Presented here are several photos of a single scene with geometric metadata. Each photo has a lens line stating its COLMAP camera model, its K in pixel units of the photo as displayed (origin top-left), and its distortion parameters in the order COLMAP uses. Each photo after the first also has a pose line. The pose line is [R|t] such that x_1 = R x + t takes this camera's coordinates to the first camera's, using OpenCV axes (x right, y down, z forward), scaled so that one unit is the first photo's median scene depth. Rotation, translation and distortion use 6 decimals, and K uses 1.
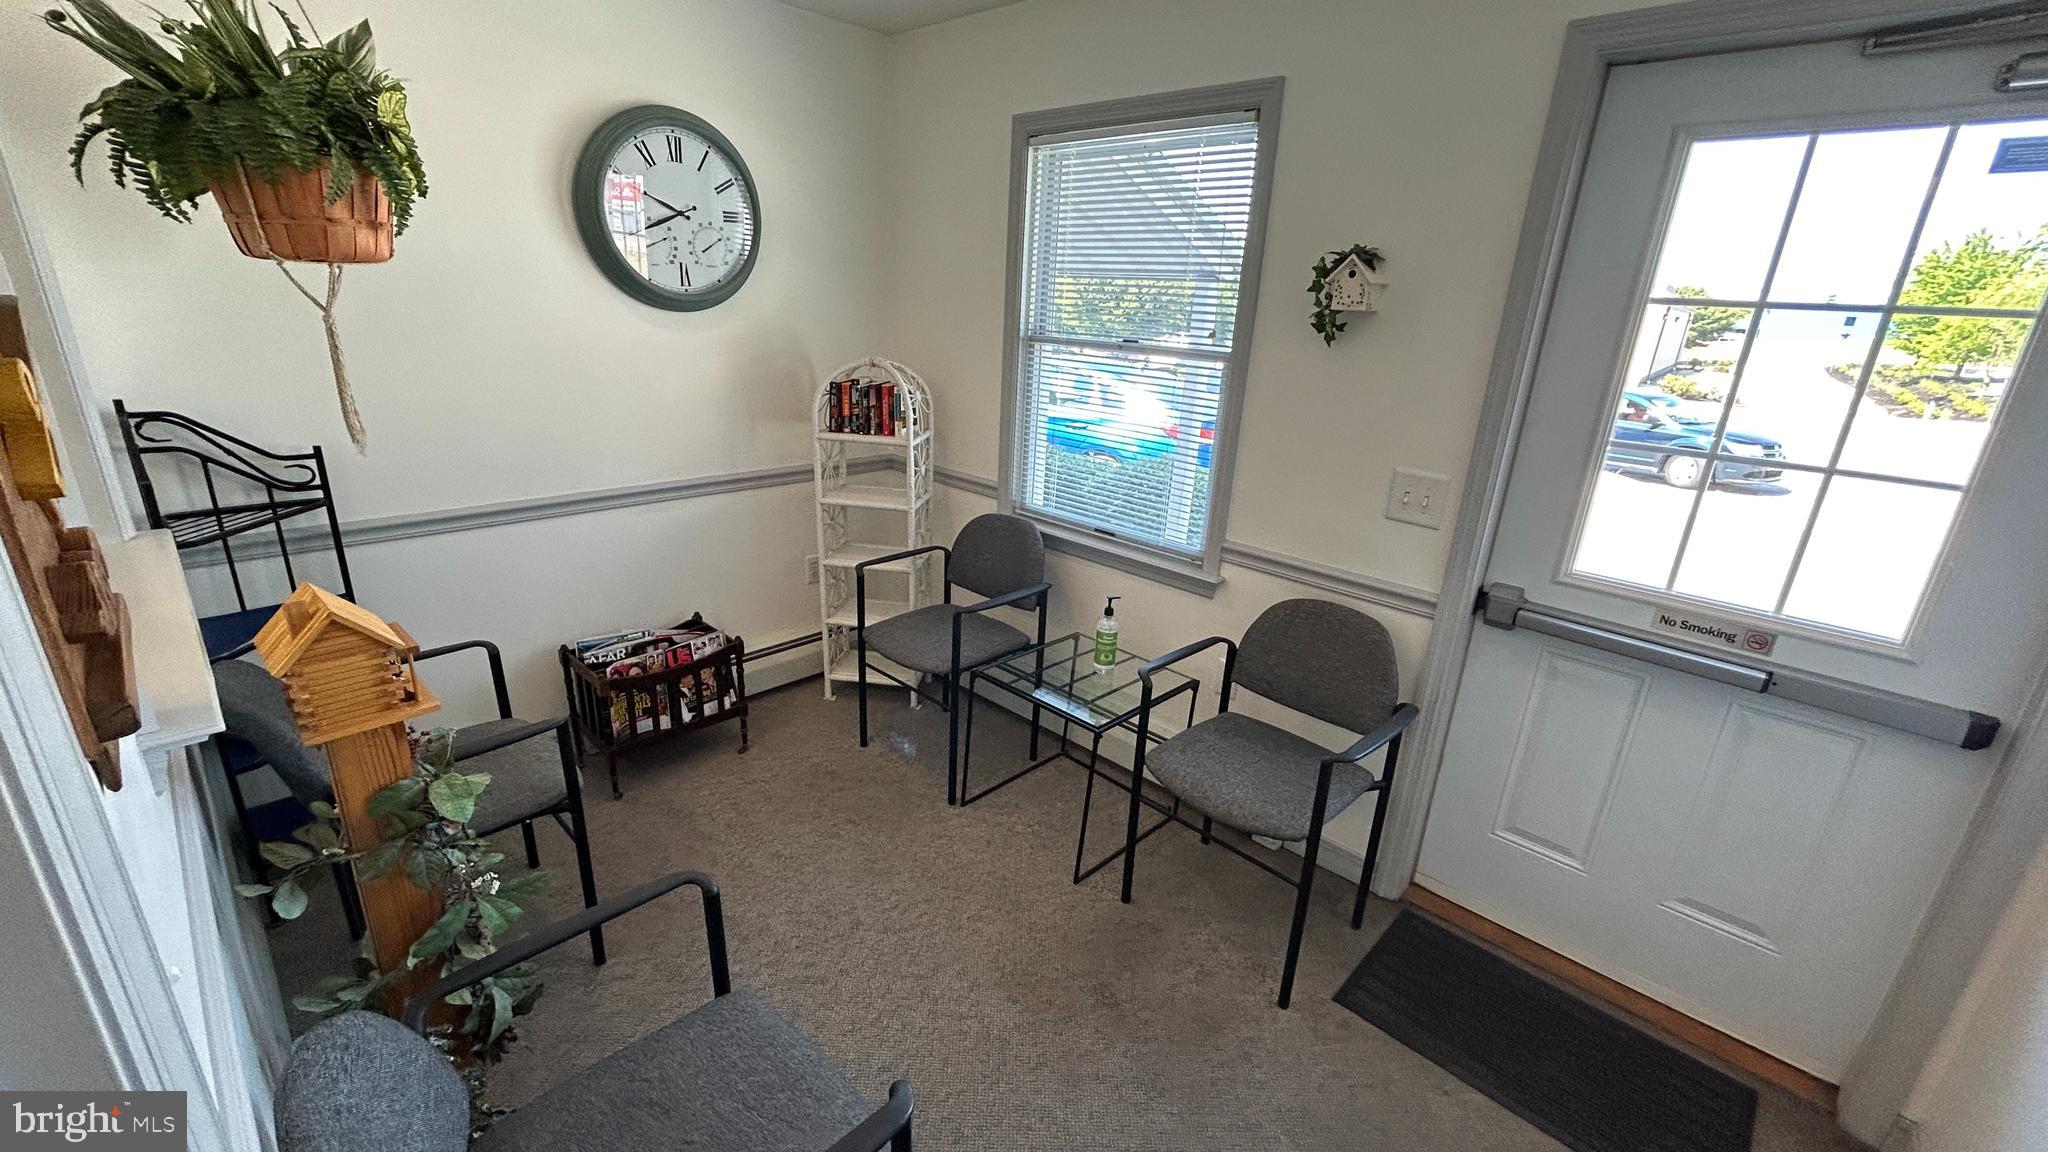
lens RADIAL K [[828.6, 0, 1025.4], [0, 828.6, 577.8], [0, 0, 1]] dist [0.000276, -0.000642]
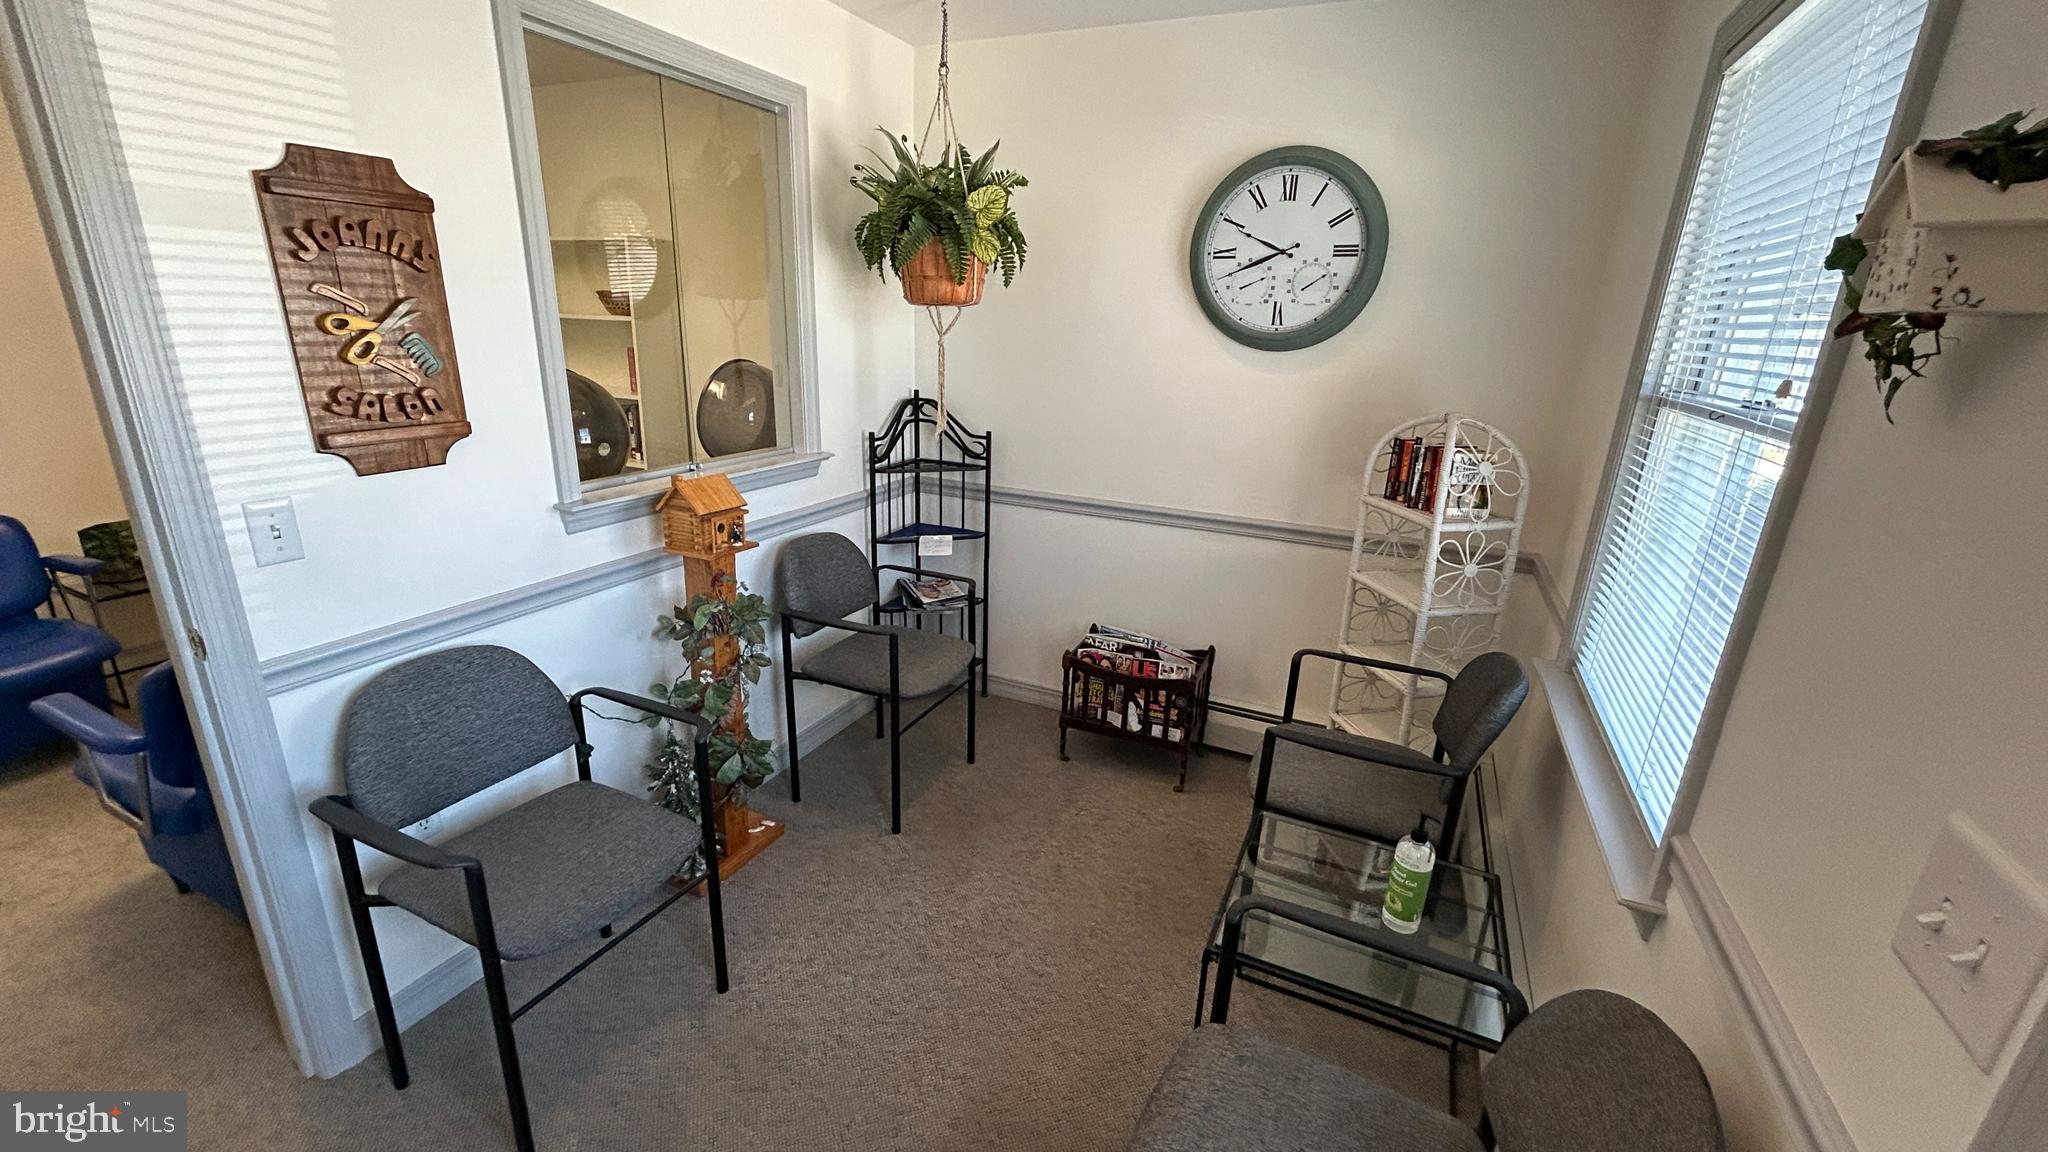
lens RADIAL K [[828.6, 0, 1025.4], [0, 828.6, 577.8], [0, 0, 1]] dist [0.000276, -0.000642]
pose [[0.318594, 0.251370, -0.913954, 0.476969], [-0.325272, 0.934642, 0.143674, -0.118469], [0.890335, 0.251510, 0.379535, 0.445686]]
